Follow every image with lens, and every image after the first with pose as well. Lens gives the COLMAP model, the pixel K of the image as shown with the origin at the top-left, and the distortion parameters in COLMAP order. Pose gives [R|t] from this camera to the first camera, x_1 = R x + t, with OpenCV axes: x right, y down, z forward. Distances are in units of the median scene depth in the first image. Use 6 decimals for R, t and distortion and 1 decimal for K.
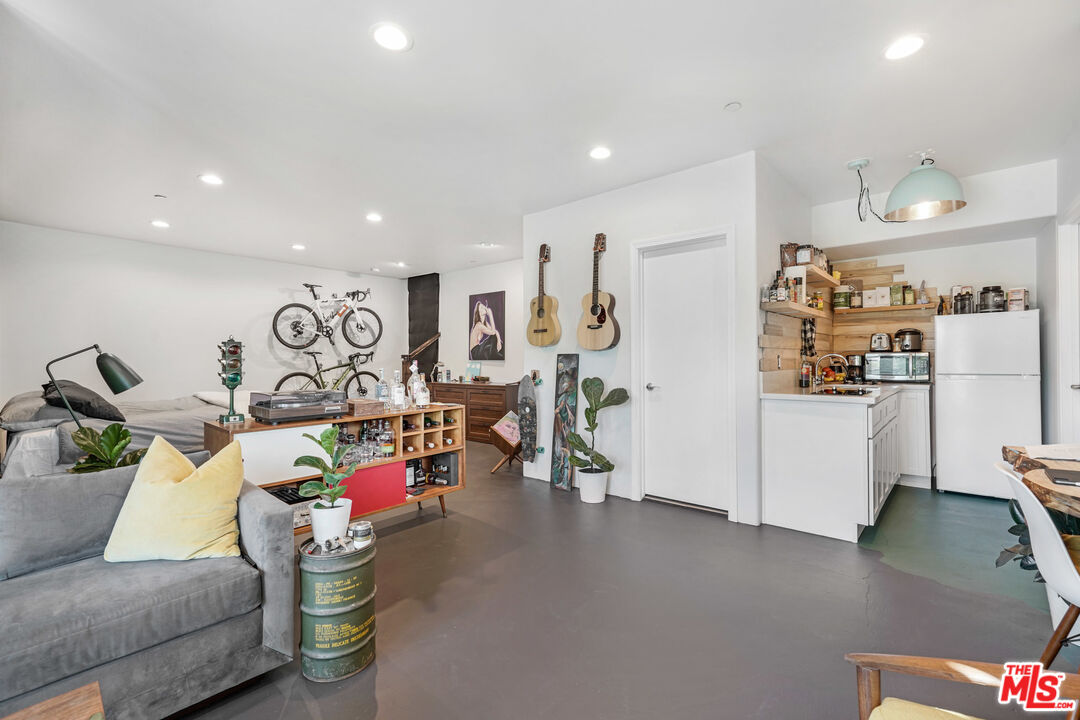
lens RADIAL K [[461.0, 0, 543.5], [0, 461.0, 356.2], [0, 0, 1]] dist [0.016034, 0.001855]
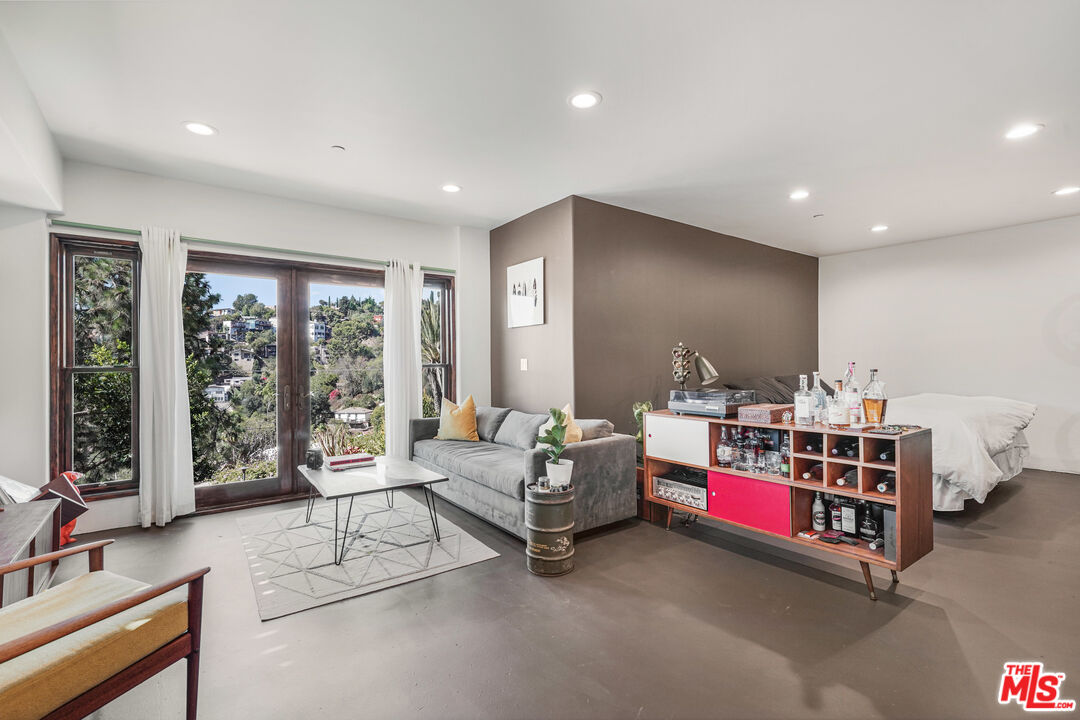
lens RADIAL K [[492.5, 0, 545.2], [0, 492.5, 362.1], [0, 0, 1]] dist [0.002437, 0.001313]
pose [[-0.190311, 0.010378, -0.981669, 1.278222], [0.014887, 0.999860, 0.007684, -0.012608], [0.981611, -0.013151, -0.190439, 1.502412]]
